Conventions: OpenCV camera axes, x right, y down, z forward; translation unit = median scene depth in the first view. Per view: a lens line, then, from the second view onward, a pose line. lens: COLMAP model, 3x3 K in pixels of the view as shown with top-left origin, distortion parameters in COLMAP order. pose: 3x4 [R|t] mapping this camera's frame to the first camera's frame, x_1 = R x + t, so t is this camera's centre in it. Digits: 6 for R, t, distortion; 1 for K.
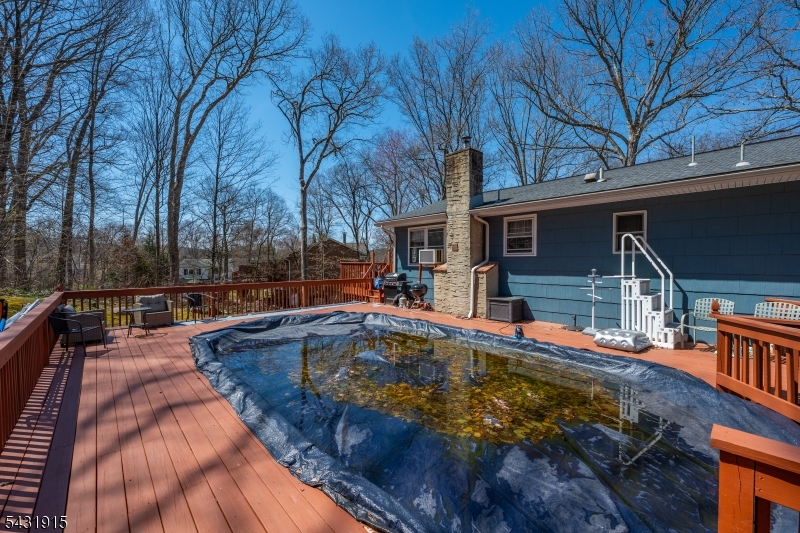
lens RADIAL K [[317.6, 0, 401.5], [0, 317.6, 265.5], [0, 0, 1]] dist [-0.000451, 0.001185]
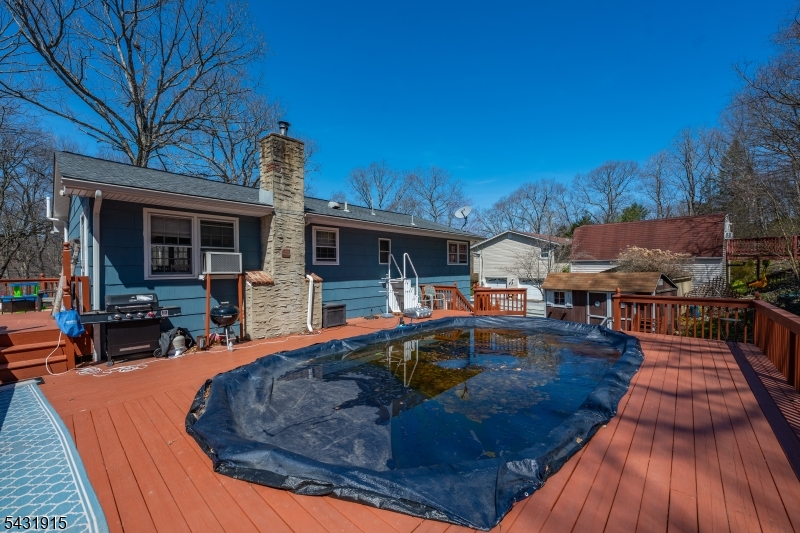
lens RADIAL K [[317.6, 0, 395.6], [0, 317.6, 271.2], [0, 0, 1]] dist [-0.000451, 0.001185]
pose [[-0.065627, -0.010227, 0.997792, -0.737232], [0.018152, 0.999770, 0.011442, -0.015536], [-0.997679, 0.018863, -0.065427, 0.849138]]
